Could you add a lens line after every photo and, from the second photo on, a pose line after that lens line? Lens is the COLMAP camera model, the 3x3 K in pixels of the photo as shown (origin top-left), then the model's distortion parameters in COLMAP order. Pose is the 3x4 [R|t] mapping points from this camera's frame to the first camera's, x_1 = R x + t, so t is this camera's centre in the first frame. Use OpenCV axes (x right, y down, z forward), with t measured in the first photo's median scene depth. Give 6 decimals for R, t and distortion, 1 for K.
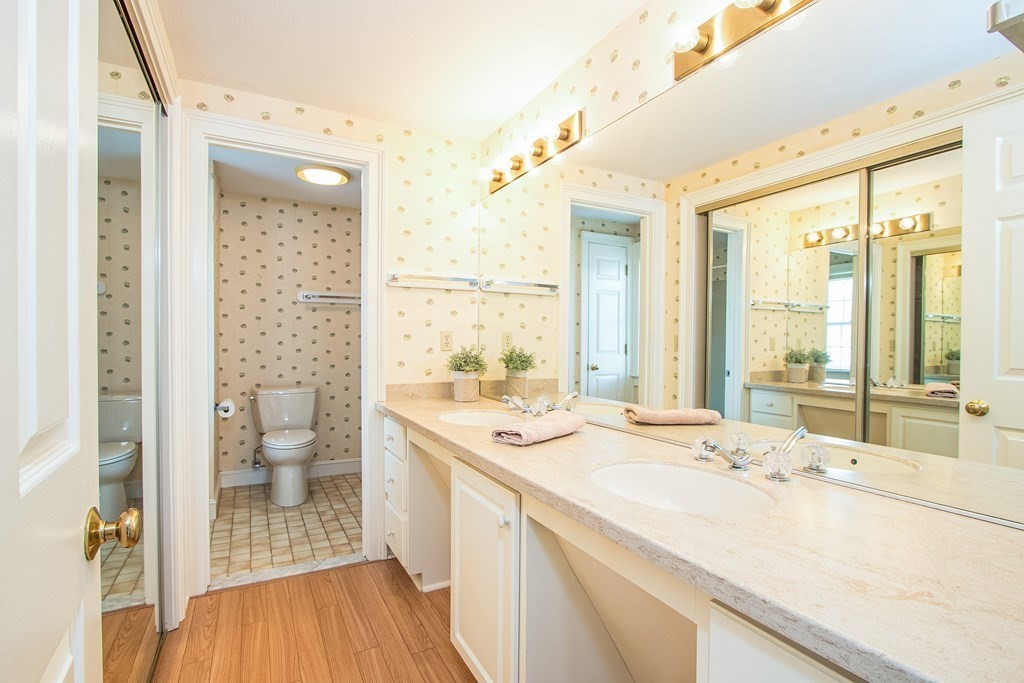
lens RADIAL K [[473.5, 0, 508.9], [0, 473.5, 344.2], [0, 0, 1]] dist [-0.018626, 0.002777]
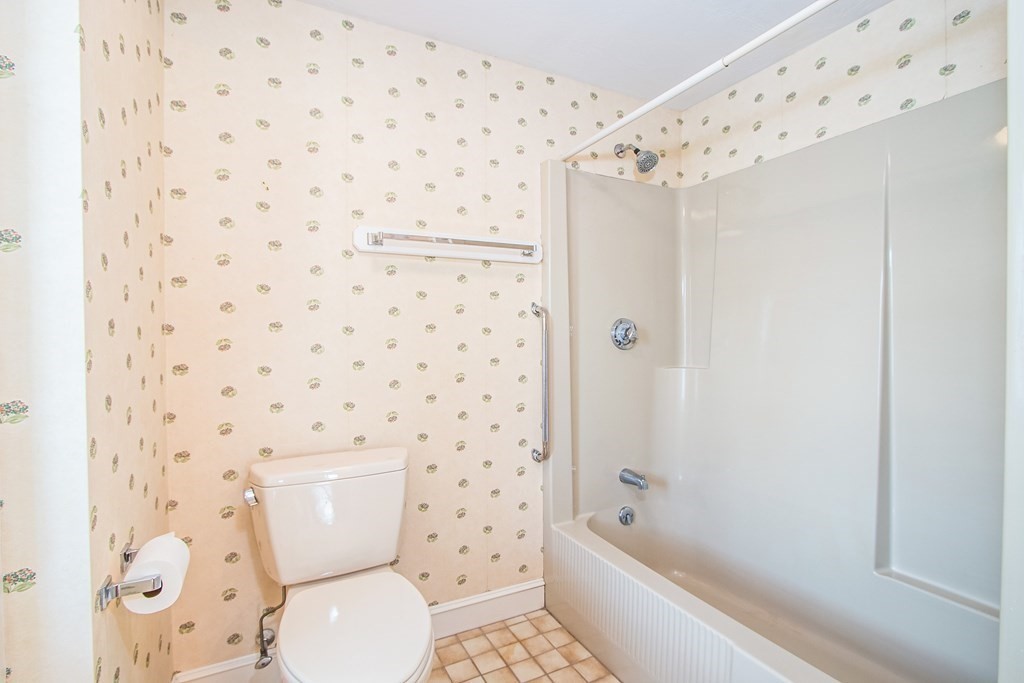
lens RADIAL K [[473.5, 0, 510.3], [0, 473.5, 341.7], [0, 0, 1]] dist [-0.018626, 0.002777]
pose [[0.999655, -0.013152, -0.022752, -0.311636], [0.013216, 0.999909, 0.002680, -0.007279], [0.022714, -0.002980, 0.999738, 0.600599]]
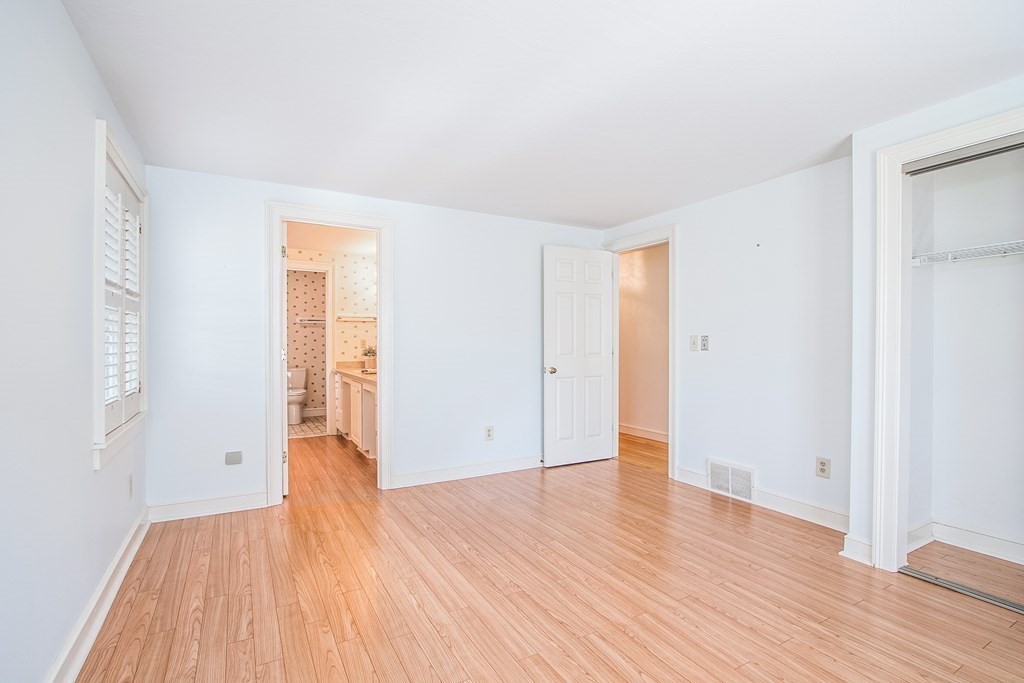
lens RADIAL K [[473.5, 0, 509.8], [0, 473.5, 345.8], [0, 0, 1]] dist [-0.018626, 0.002777]
pose [[0.999666, -0.005598, 0.025250, 0.372827], [0.005611, 0.999984, -0.000450, 0.006679], [-0.025247, 0.000592, 0.999681, -0.946024]]
